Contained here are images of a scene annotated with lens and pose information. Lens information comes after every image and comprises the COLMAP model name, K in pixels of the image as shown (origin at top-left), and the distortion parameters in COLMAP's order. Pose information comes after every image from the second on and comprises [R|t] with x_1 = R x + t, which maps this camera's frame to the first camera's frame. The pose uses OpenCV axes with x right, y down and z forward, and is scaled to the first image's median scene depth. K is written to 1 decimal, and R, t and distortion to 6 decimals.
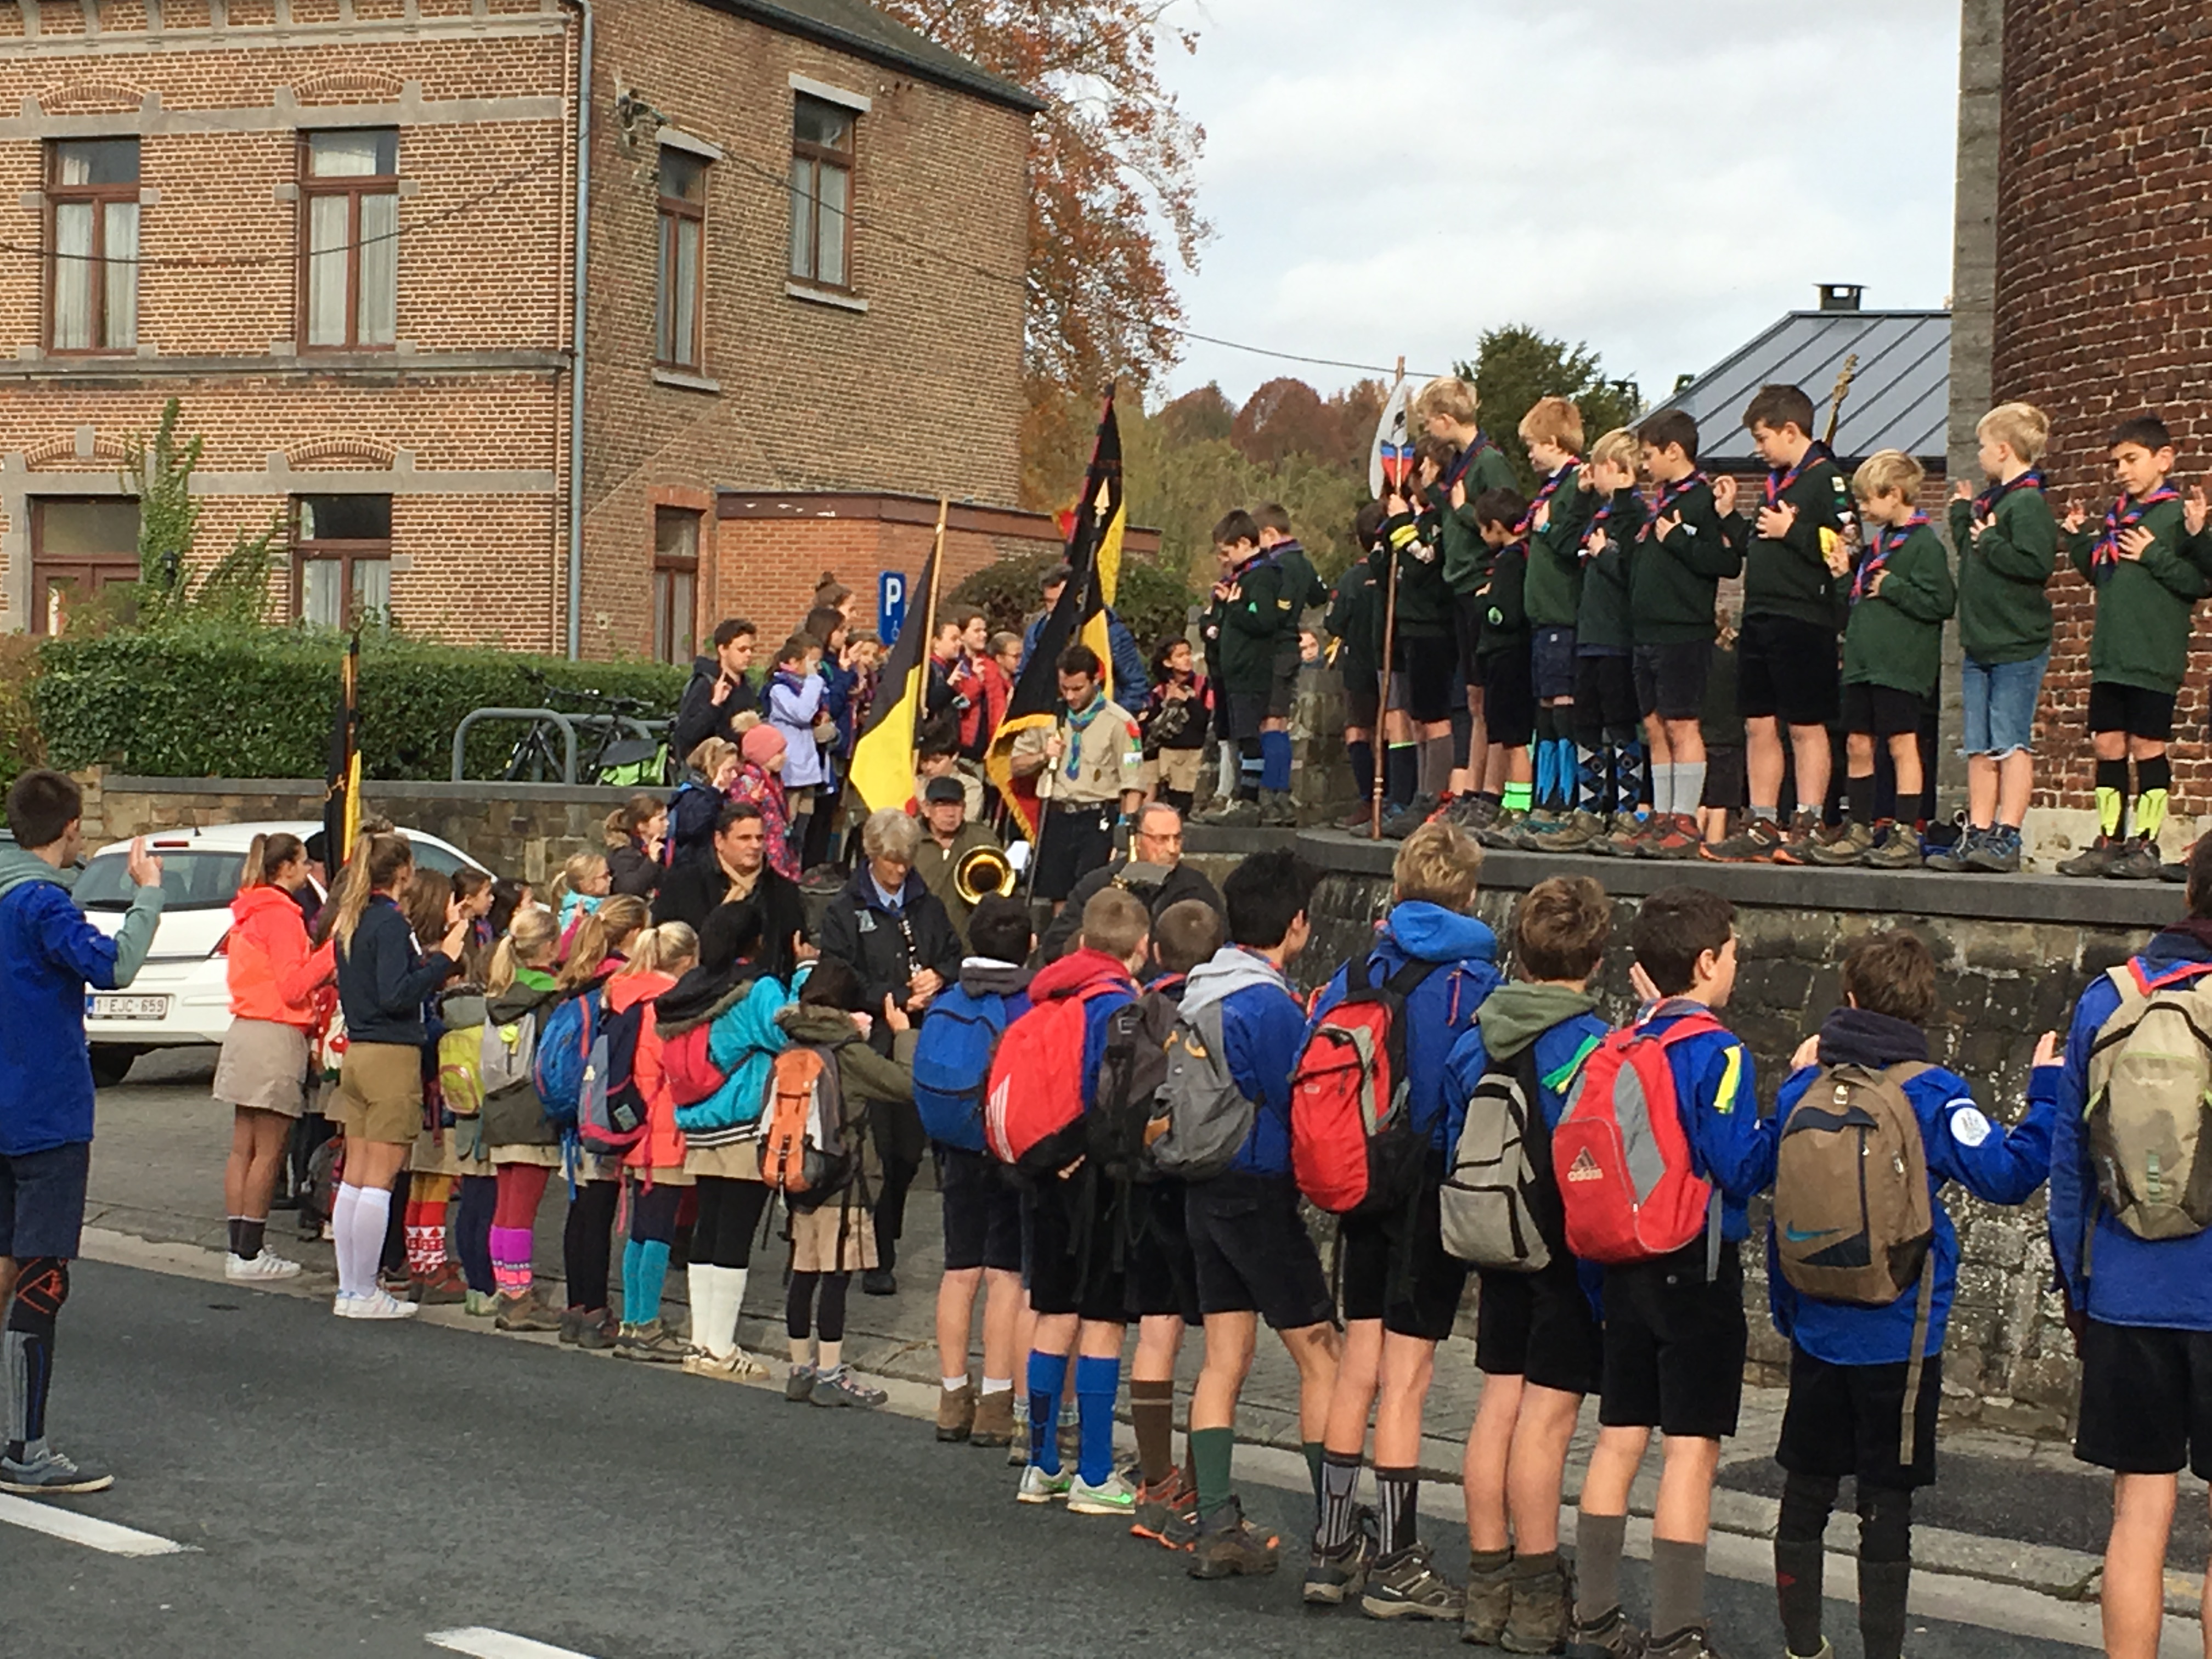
lens RADIAL K [[4615.5, 0, 1106.0], [0, 4615.5, 829.5], [0, 0, 1]] dist [-0.010530, 0.035635]
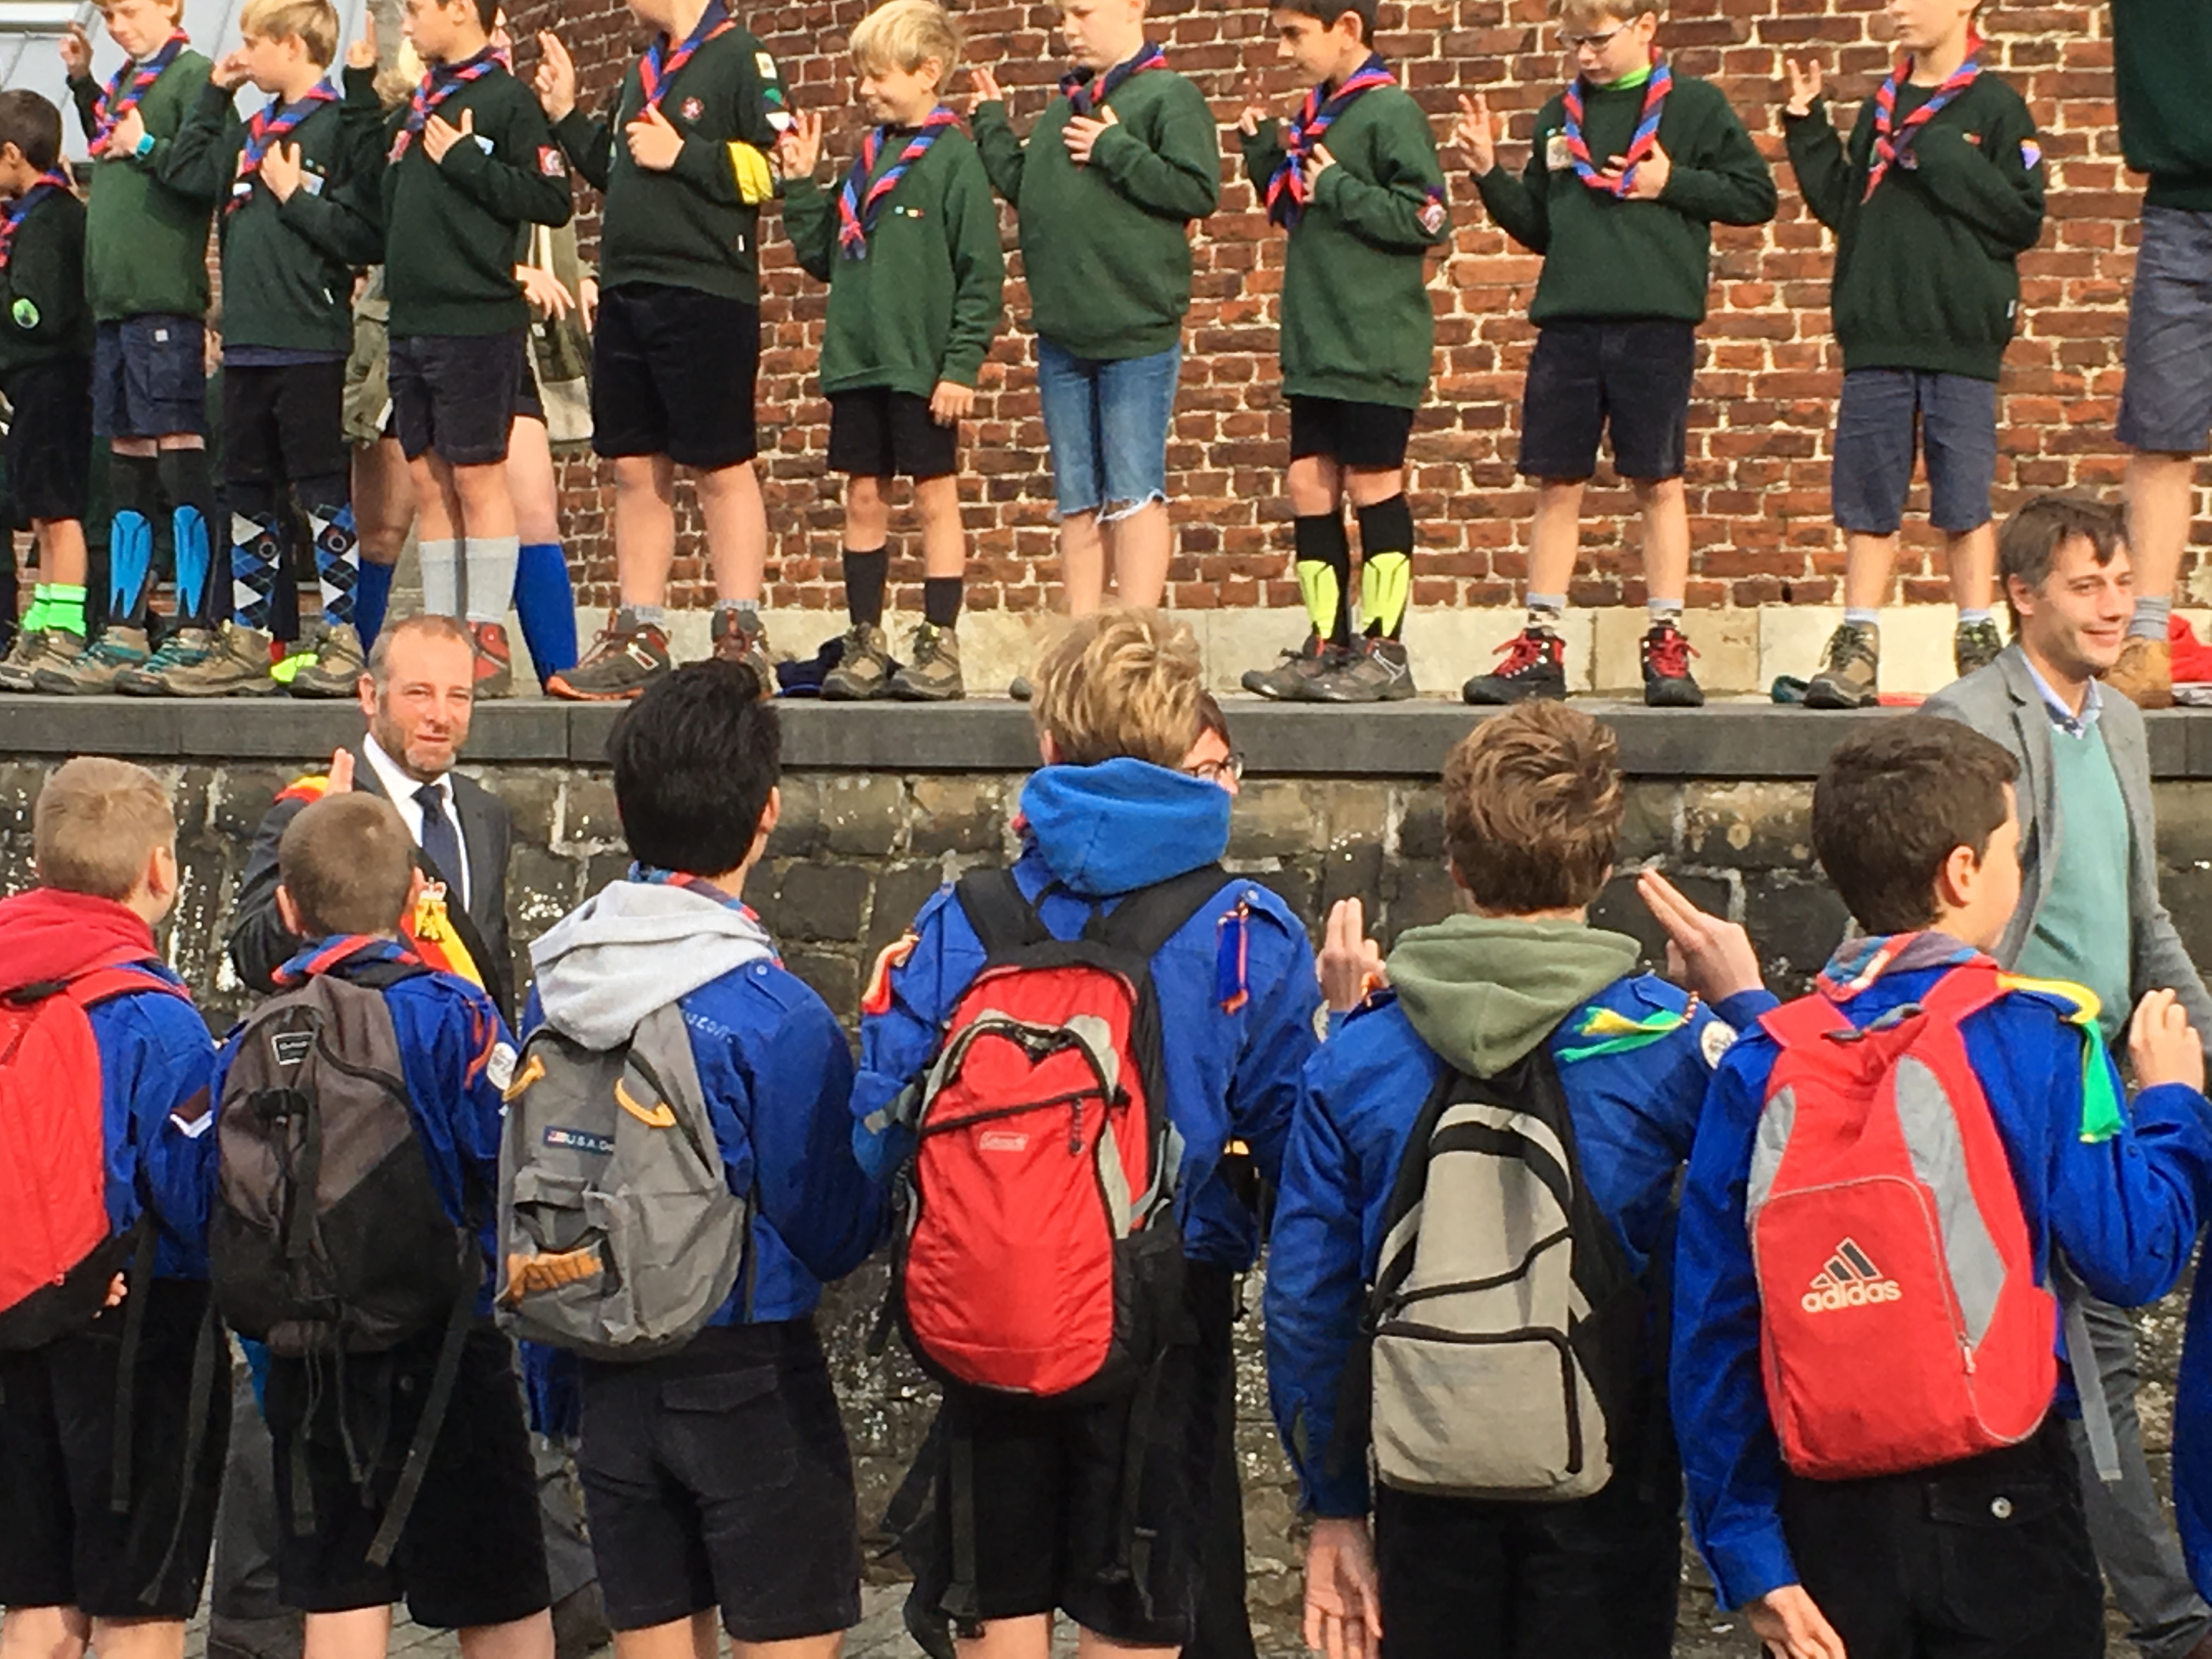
lens RADIAL K [[5945.6, 0, 1106.0], [0, 5945.6, 829.5], [0, 0, 1]] dist [0.071957, 0.285325]
pose [[0.894866, -0.040575, 0.444487, -0.156206], [0.029637, 0.999063, 0.031533, 0.001539], [-0.445350, -0.015045, 0.895230, 0.293750]]
